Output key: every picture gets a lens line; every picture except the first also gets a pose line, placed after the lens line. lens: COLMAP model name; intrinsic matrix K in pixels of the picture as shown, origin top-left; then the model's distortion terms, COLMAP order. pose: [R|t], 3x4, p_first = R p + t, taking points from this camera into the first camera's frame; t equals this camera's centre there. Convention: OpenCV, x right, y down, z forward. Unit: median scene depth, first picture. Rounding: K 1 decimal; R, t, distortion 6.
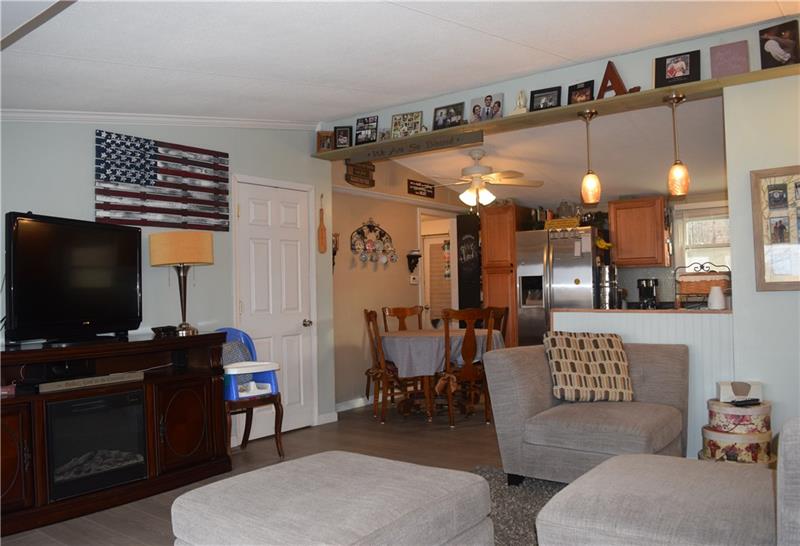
lens RADIAL K [[640.5, 0, 399.1], [0, 640.5, 267.9], [0, 0, 1]] dist [-0.096834, 0.024336]
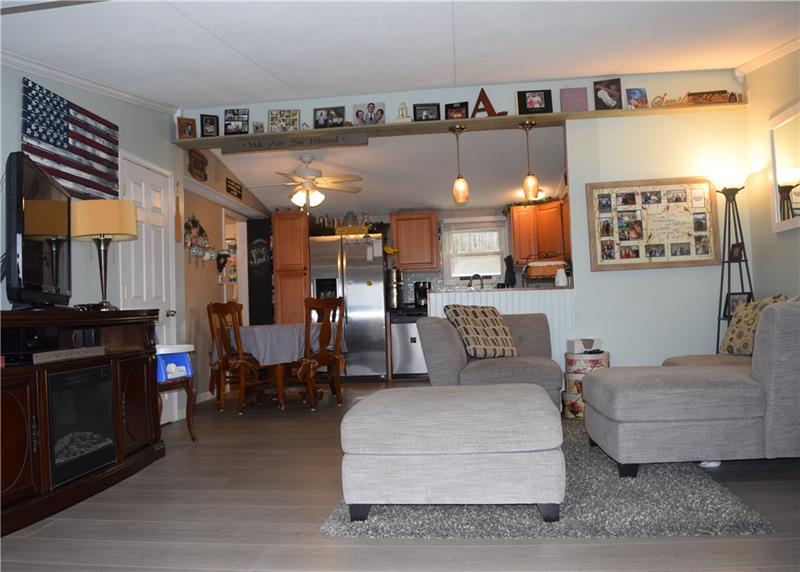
lens RADIAL K [[662.1, 0, 377.8], [0, 662.1, 278.1], [0, 0, 1]] dist [-0.092779, 0.003481]
pose [[0.872421, 0.016057, 0.488491, -0.426049], [-0.000467, 0.999487, -0.032021, 0.078376], [-0.488755, 0.027708, 0.871981, -0.015815]]
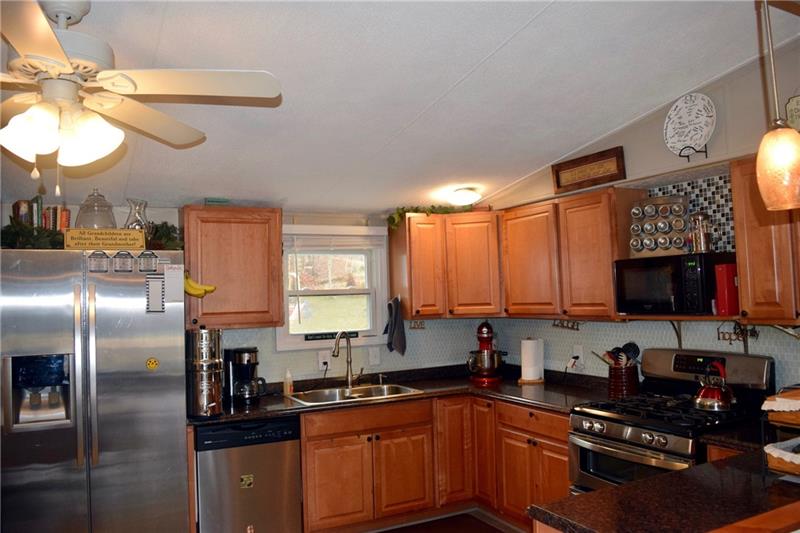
lens RADIAL K [[626.7, 0, 407.8], [0, 626.7, 265.0], [0, 0, 1]] dist [-0.094720, 0.017217]
pose [[0.438963, 0.051728, 0.897015, -0.085812], [-0.012071, 0.998591, -0.051678, -0.049597], [-0.898424, 0.011857, 0.438969, 0.988956]]
